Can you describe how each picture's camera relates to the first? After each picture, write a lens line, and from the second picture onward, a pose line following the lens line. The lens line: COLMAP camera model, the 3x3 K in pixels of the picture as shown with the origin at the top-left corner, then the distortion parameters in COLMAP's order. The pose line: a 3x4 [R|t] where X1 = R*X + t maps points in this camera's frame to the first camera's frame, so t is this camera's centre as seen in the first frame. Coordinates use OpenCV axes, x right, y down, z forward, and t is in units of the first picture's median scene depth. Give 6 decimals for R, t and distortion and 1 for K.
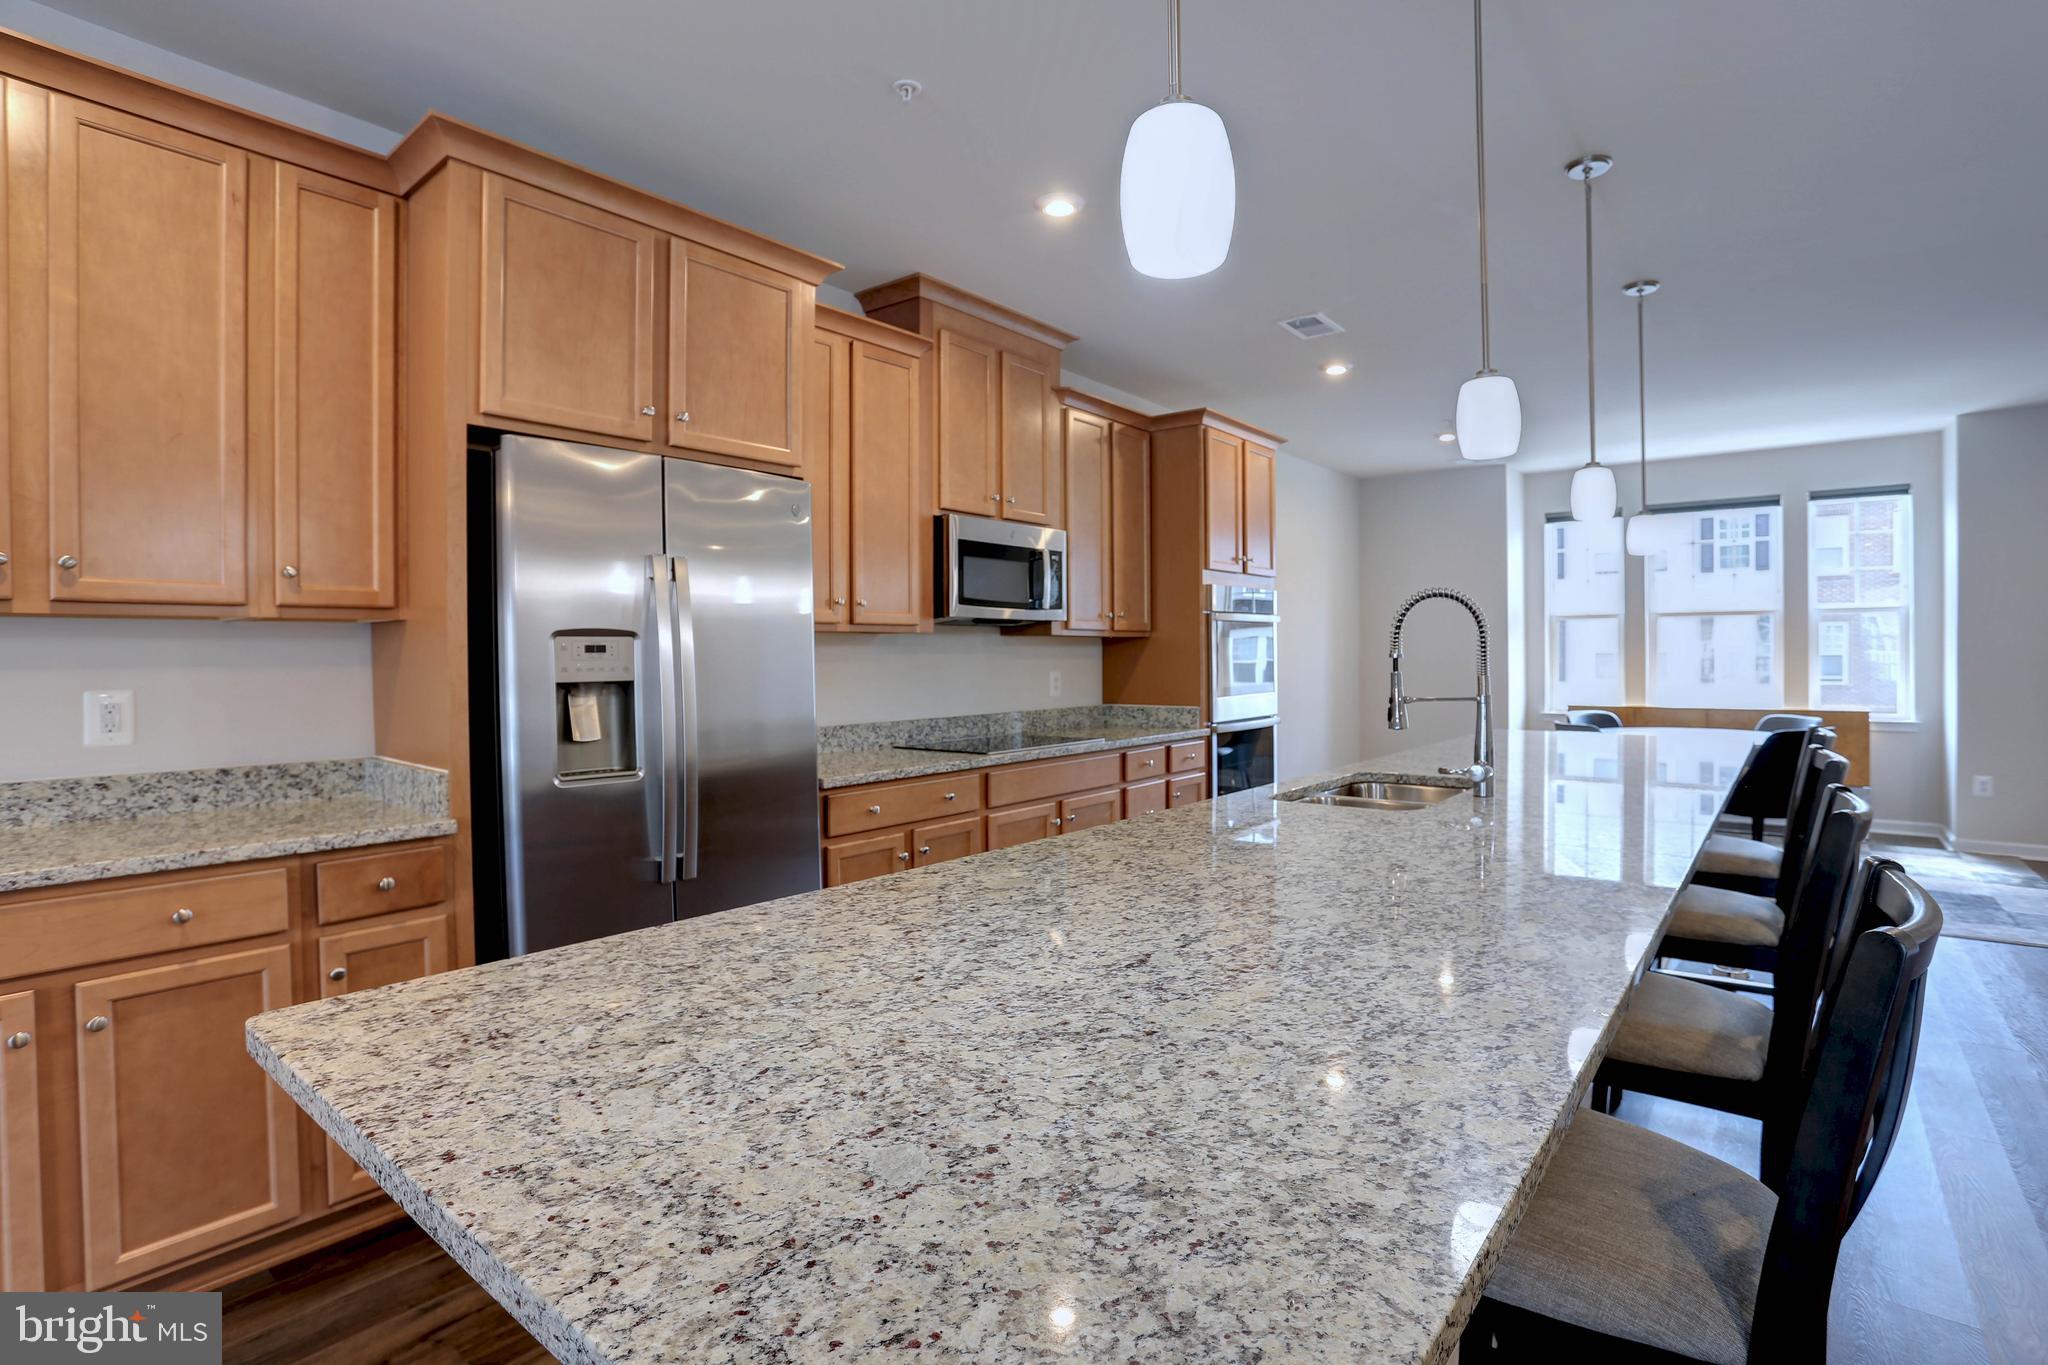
lens RADIAL K [[995.9, 0, 1025.3], [0, 995.9, 665.4], [0, 0, 1]] dist [-0.063989, 0.019951]
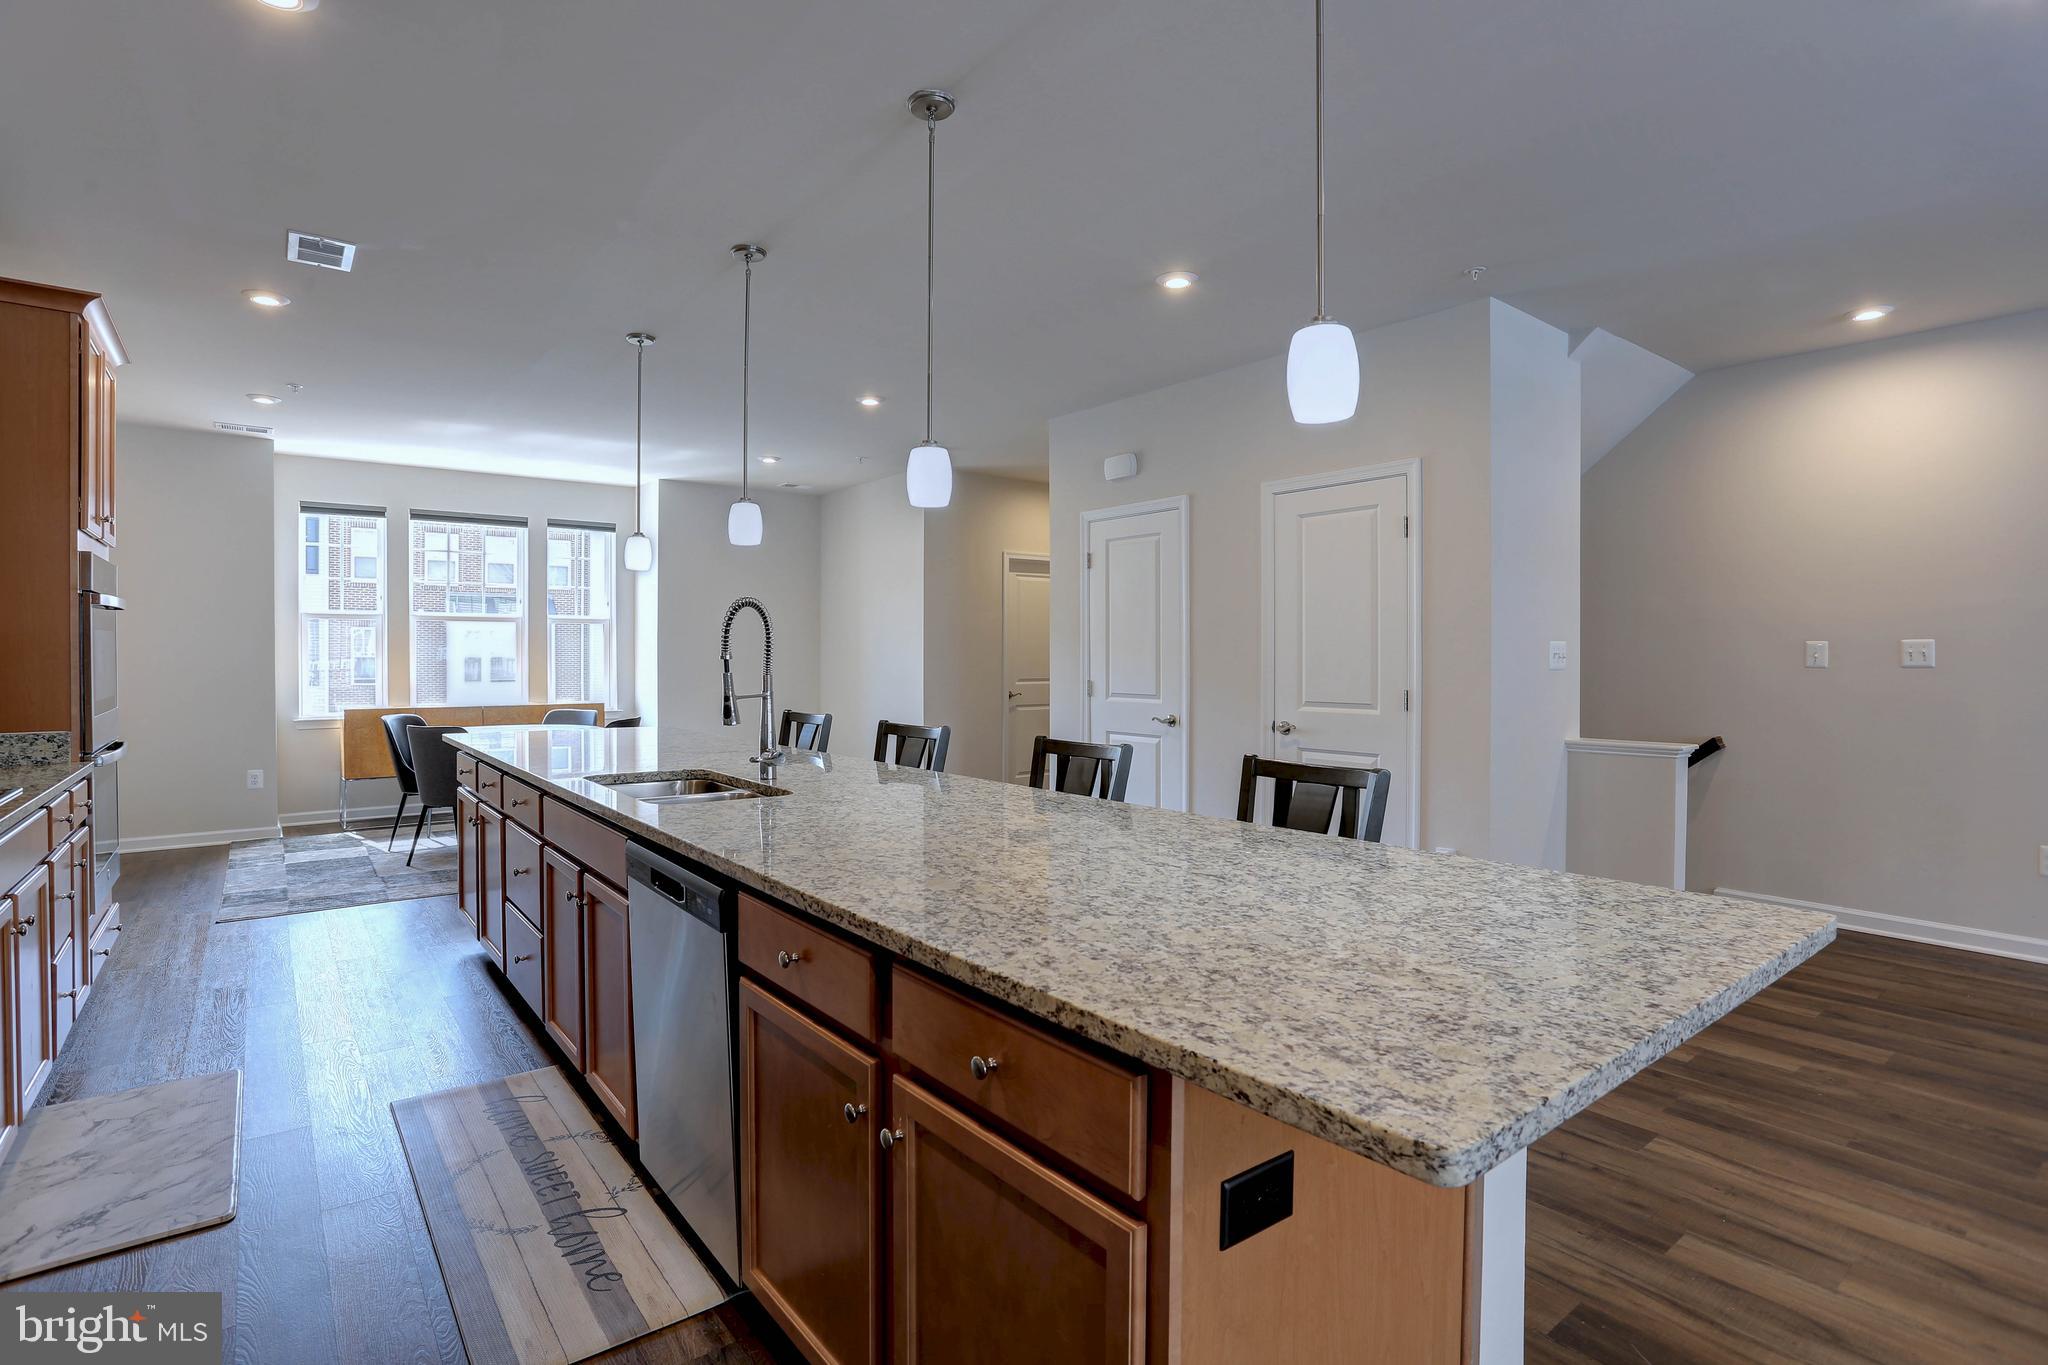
lens RADIAL K [[995.9, 0, 1025.3], [0, 995.9, 665.4], [0, 0, 1]] dist [-0.063989, 0.019951]
pose [[0.226397, -0.002240, 0.974033, -0.693768], [0.005193, 0.999986, 0.001092, -0.000141], [-0.974021, 0.004811, 0.226405, 0.497392]]
